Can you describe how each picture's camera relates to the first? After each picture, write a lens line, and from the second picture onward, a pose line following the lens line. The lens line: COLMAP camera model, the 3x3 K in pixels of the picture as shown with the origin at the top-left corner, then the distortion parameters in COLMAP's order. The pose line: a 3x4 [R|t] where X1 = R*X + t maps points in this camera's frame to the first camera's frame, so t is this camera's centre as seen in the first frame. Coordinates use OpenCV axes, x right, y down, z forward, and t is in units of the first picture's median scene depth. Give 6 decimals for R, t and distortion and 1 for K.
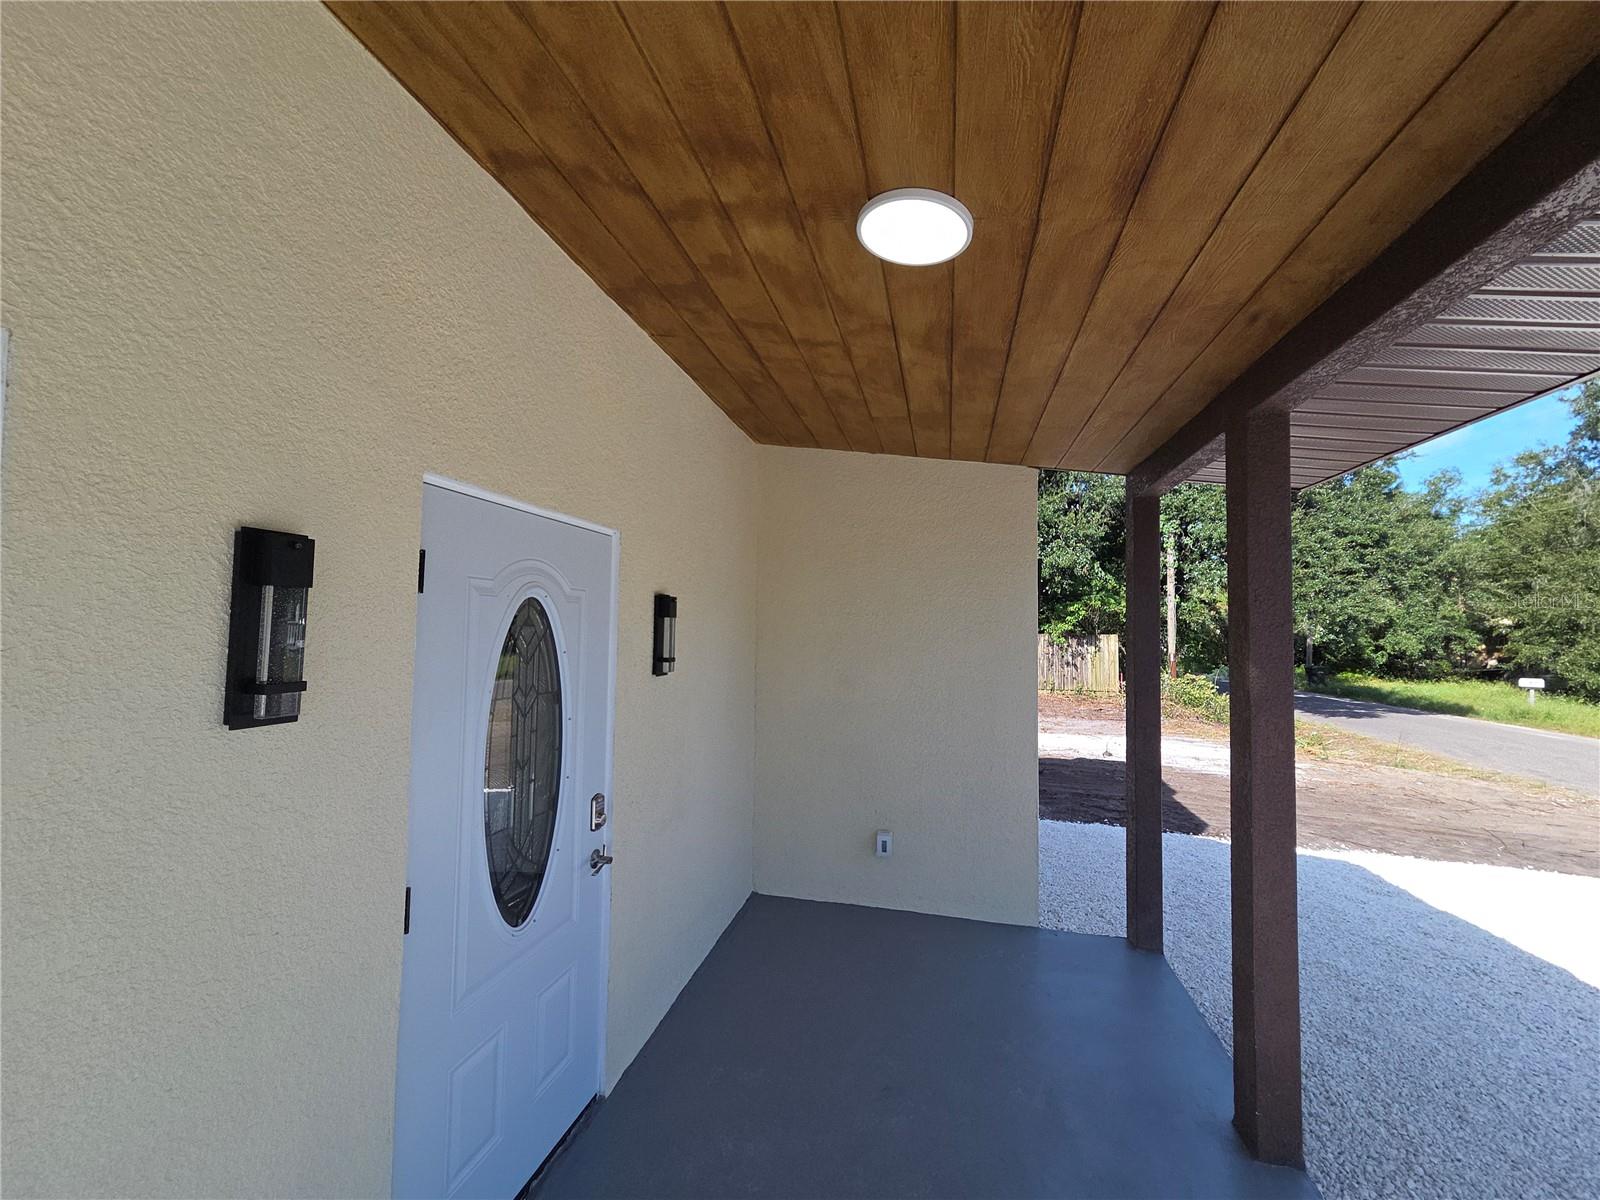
lens RADIAL K [[651.6, 0, 800.0], [0, 651.6, 600.0], [0, 0, 1]] dist [0.000033, -0.000746]
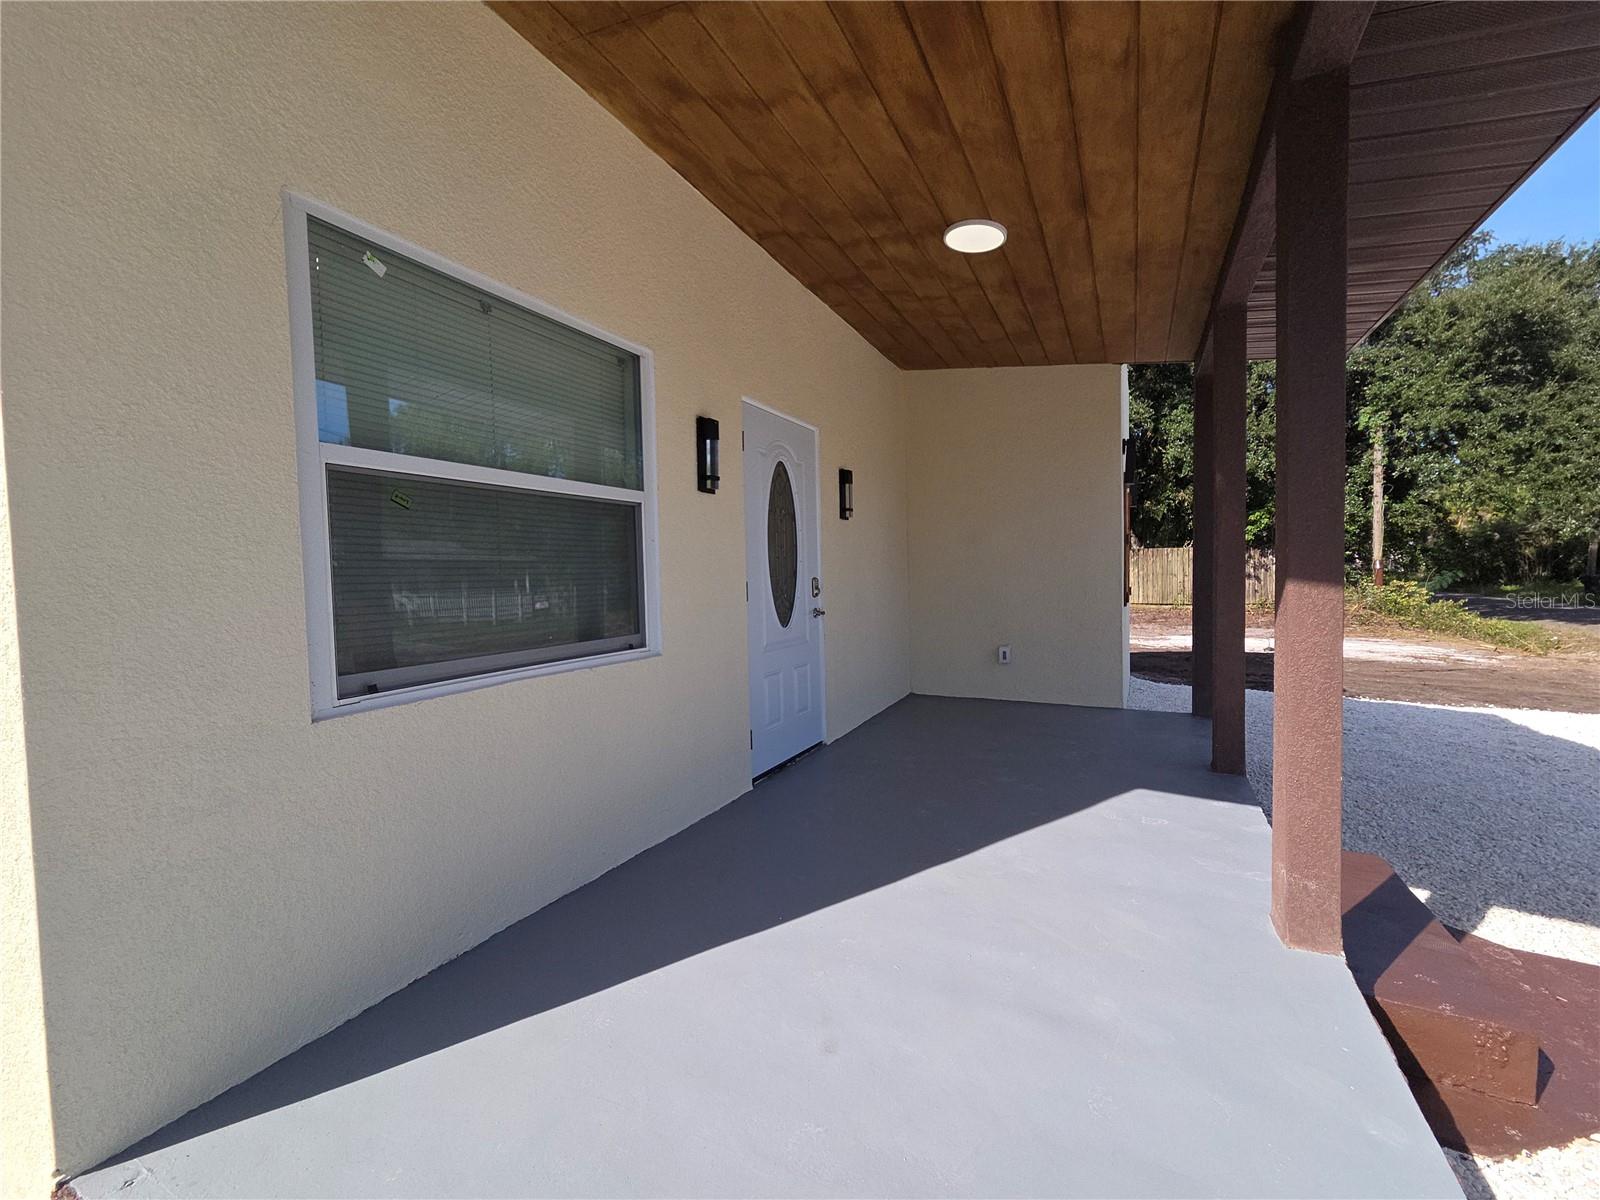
lens RADIAL K [[651.6, 0, 800.0], [0, 651.6, 600.0], [0, 0, 1]] dist [0.000033, -0.000746]
pose [[0.968895, -0.028632, -0.245812, 0.081937], [0.049837, 0.995509, 0.080483, 0.200666], [0.242403, -0.090231, 0.965971, -0.699494]]
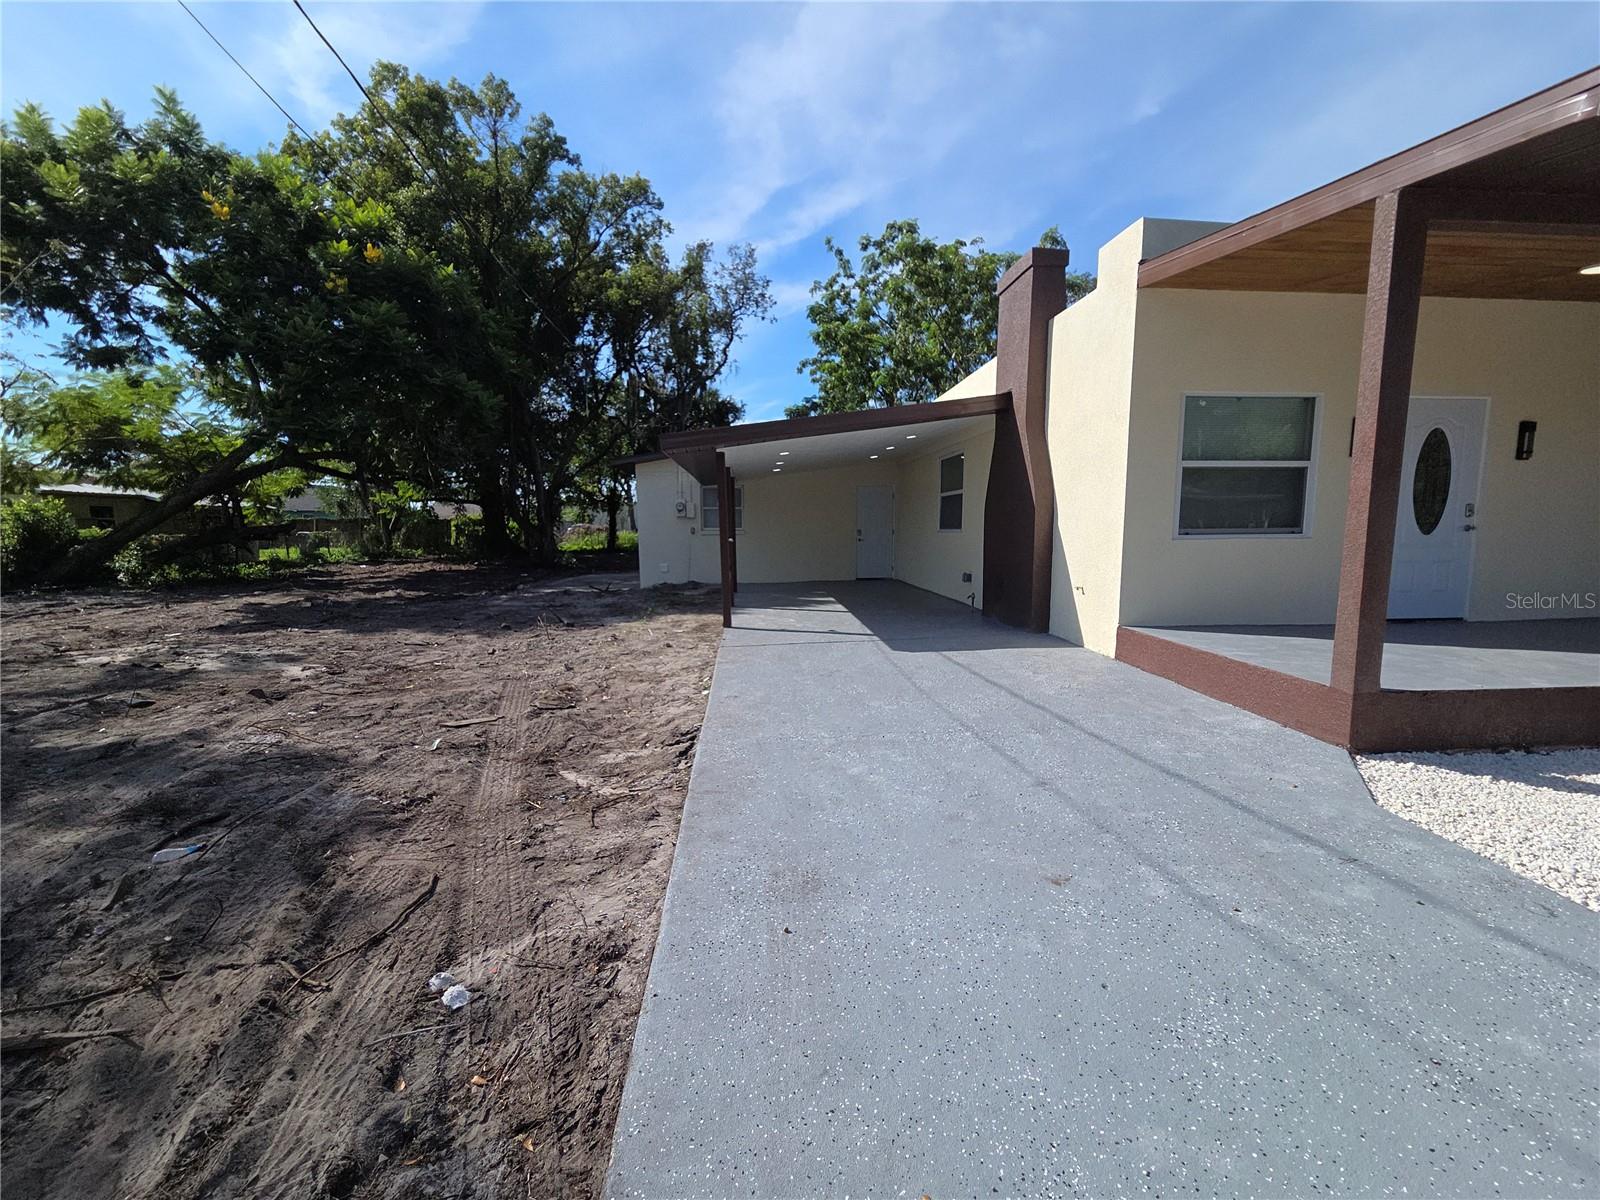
lens RADIAL K [[651.6, 0, 800.0], [0, 651.6, 600.0], [0, 0, 1]] dist [0.000033, -0.000746]
pose [[0.305518, 0.092150, -0.947717, 1.281383], [0.055254, 0.991913, 0.114260, 0.221784], [0.950582, -0.087274, 0.297955, -2.193885]]
